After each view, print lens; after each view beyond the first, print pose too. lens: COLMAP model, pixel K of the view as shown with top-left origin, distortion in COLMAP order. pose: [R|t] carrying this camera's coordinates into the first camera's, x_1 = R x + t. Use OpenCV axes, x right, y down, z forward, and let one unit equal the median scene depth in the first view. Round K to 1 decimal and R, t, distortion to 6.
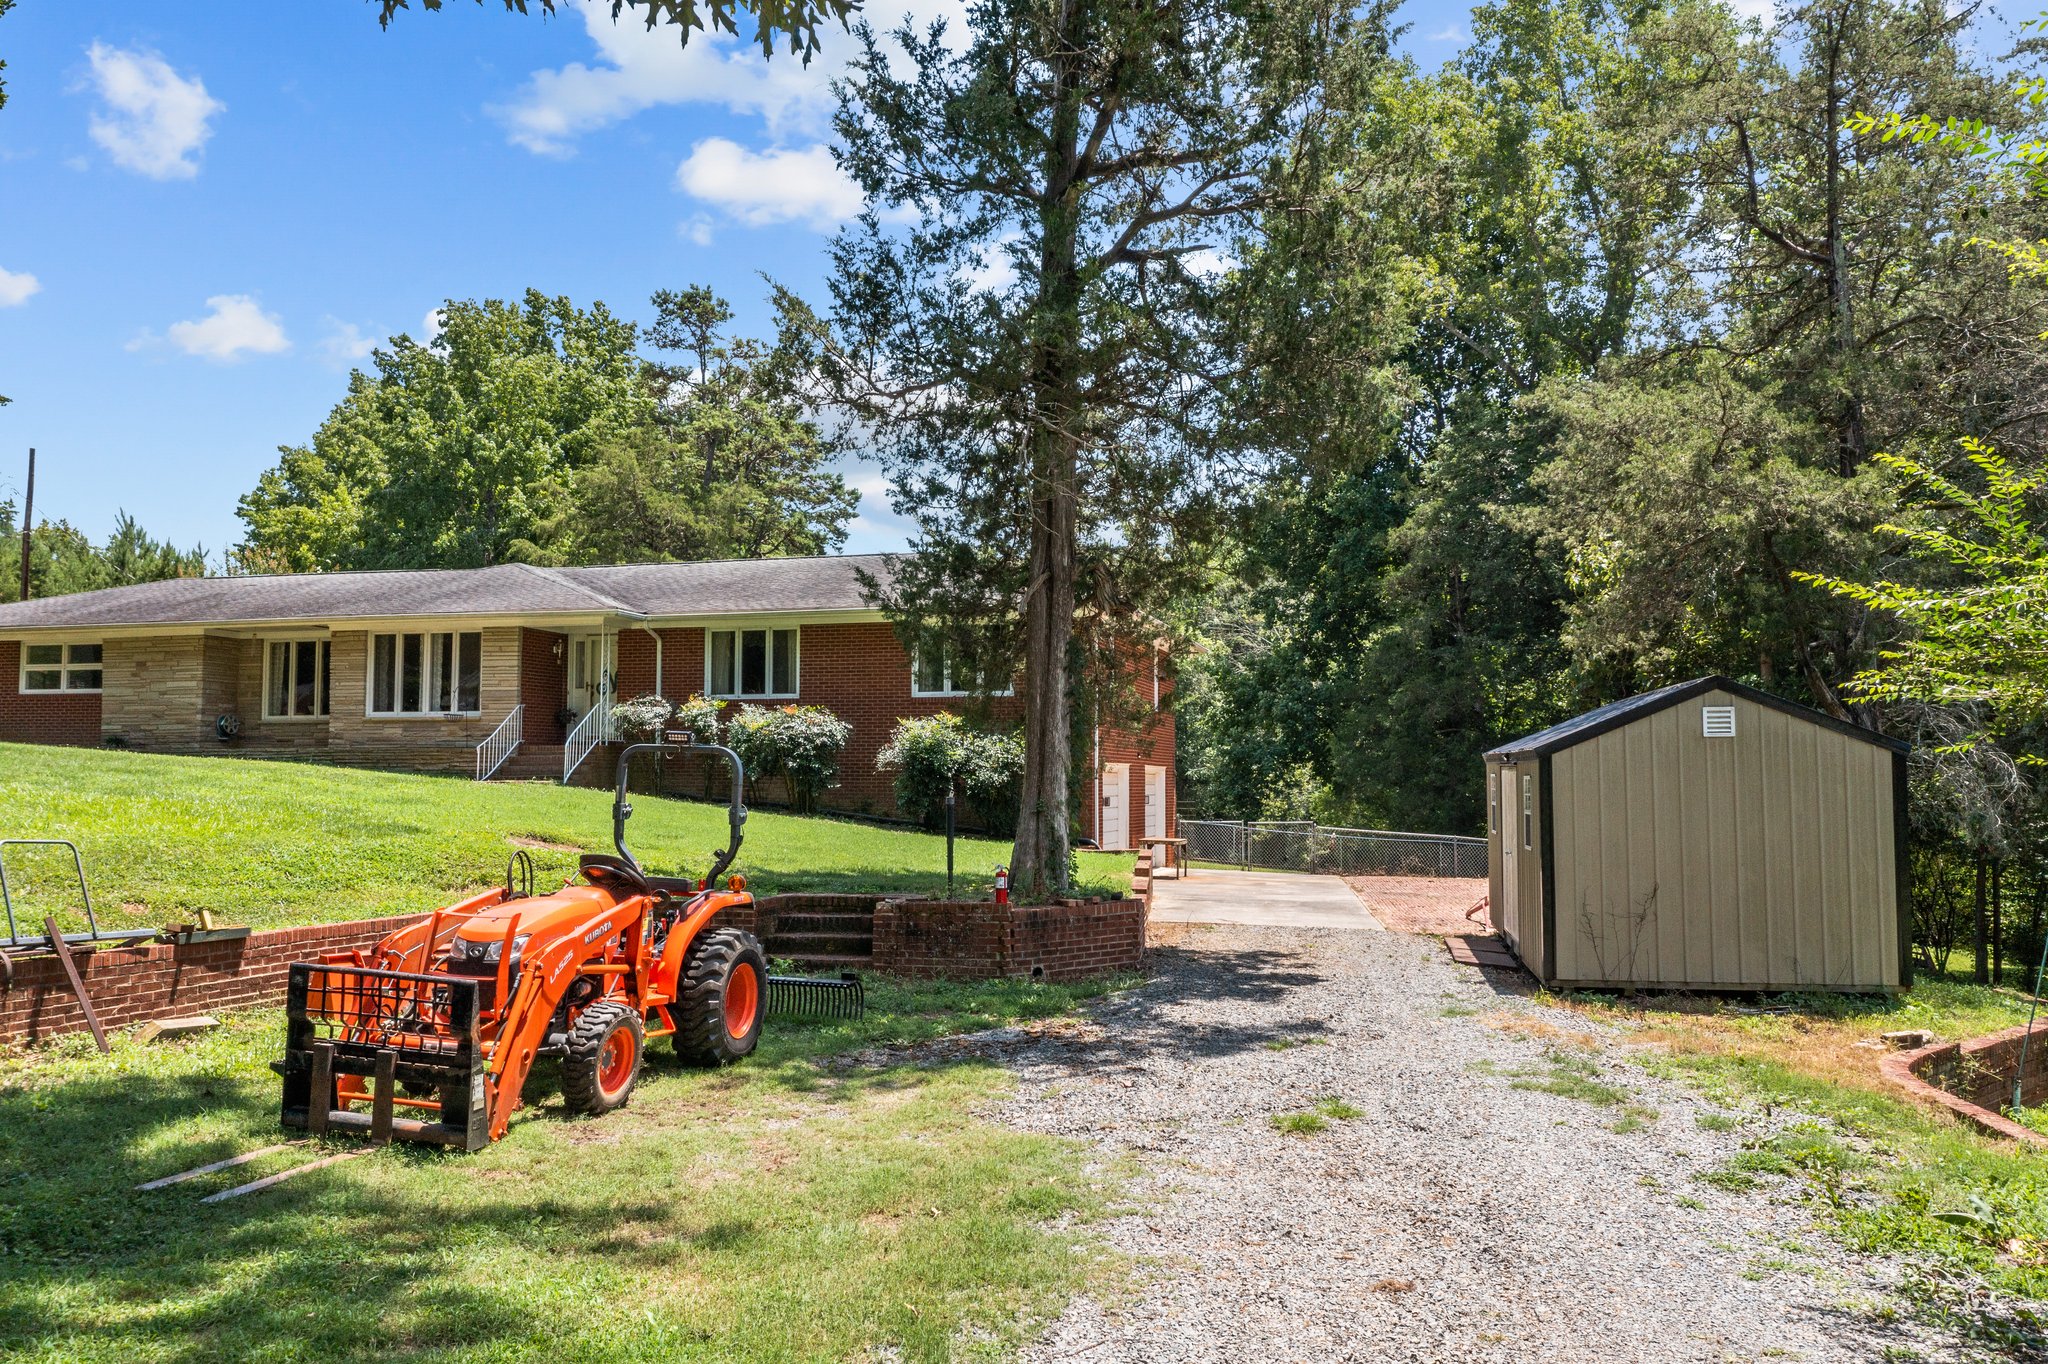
lens RADIAL K [[1617.1, 0, 1028.9], [0, 1617.1, 662.9], [0, 0, 1]] dist [0.004388, 0.008009]
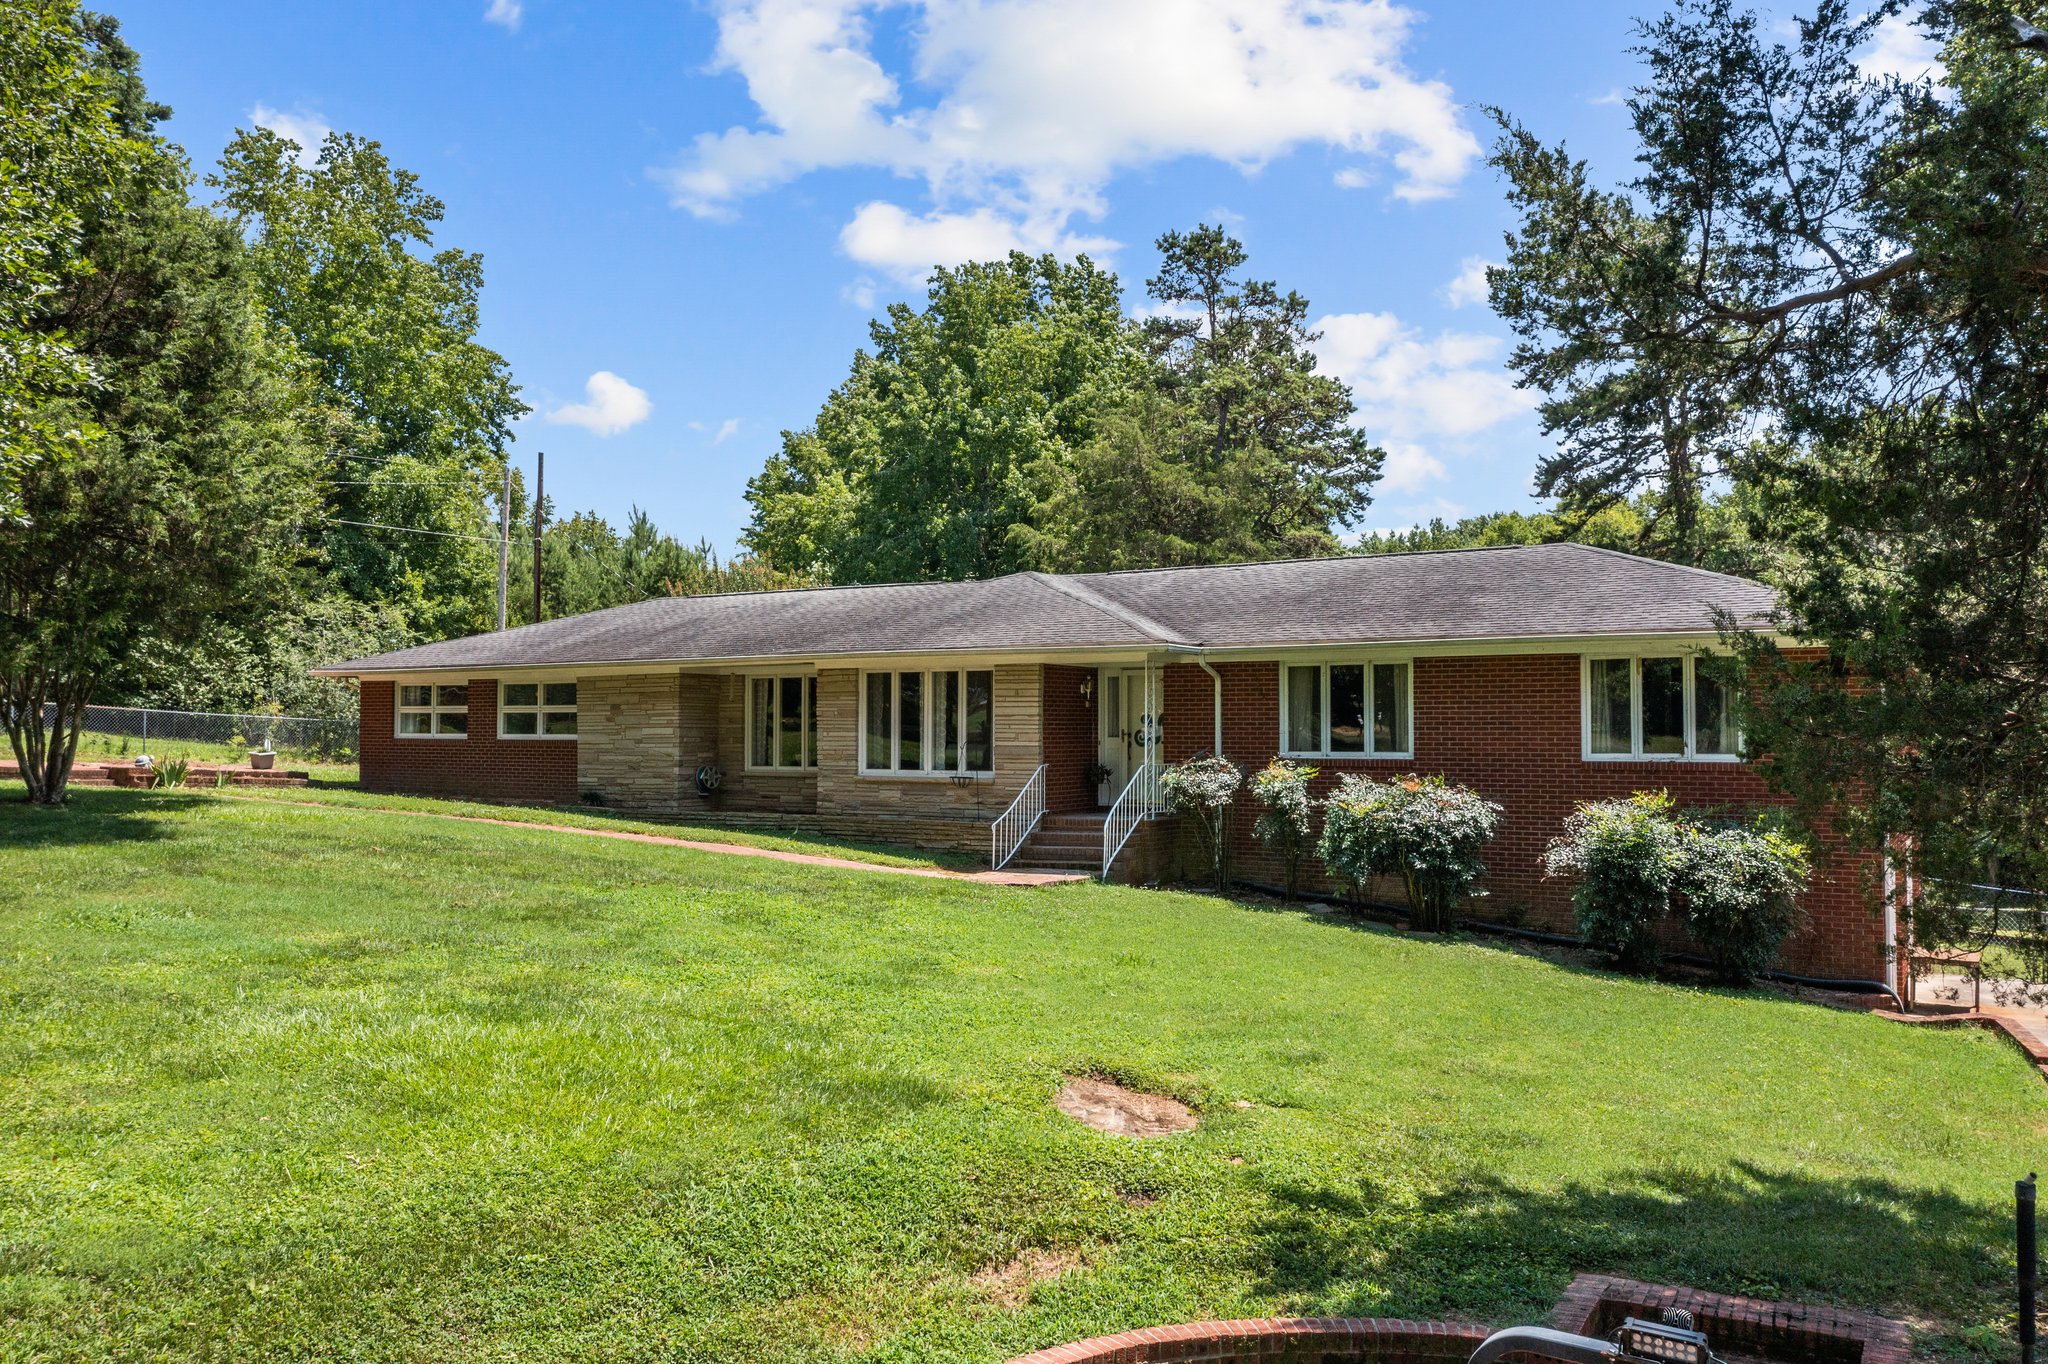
lens RADIAL K [[1645.8, 0, 1024.6], [0, 1645.8, 653.5], [0, 0, 1]] dist [-0.021658, 0.067793]
pose [[0.956888, -0.013060, -0.290162, -0.091408], [0.018925, 0.999669, 0.017415, -0.040116], [0.289839, -0.022156, 0.956819, 0.239820]]
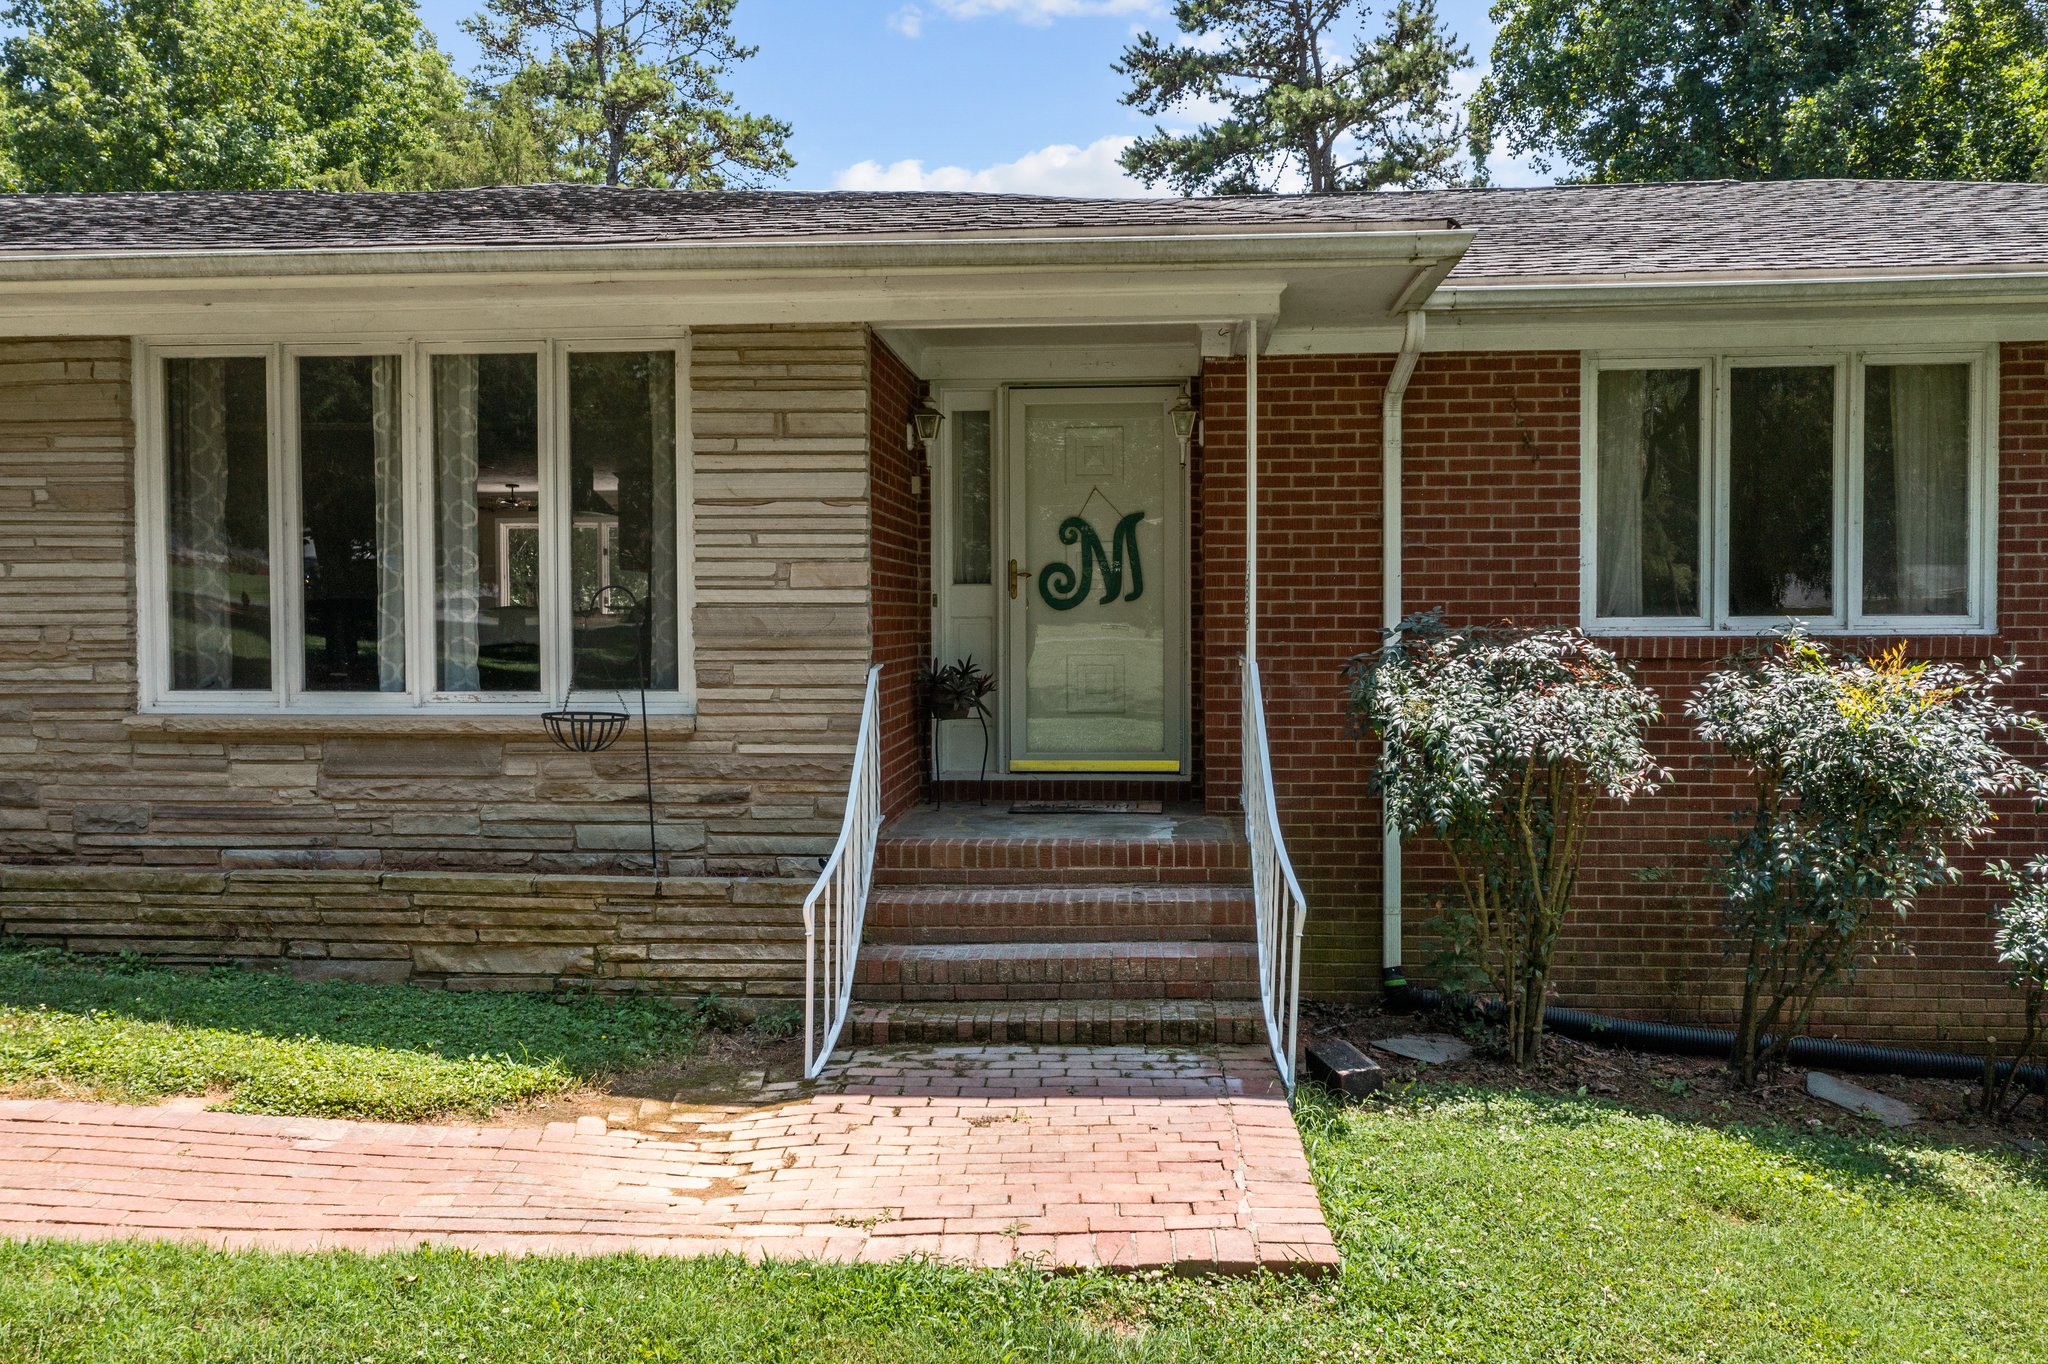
lens RADIAL K [[1617.1, 0, 1028.9], [0, 1617.1, 662.9], [0, 0, 1]] dist [0.004388, 0.008009]
pose [[0.982317, -0.010715, 0.186921, -0.327234], [-0.007123, 0.995500, 0.094495, 0.003154], [-0.187092, -0.094156, 0.977820, 0.749009]]
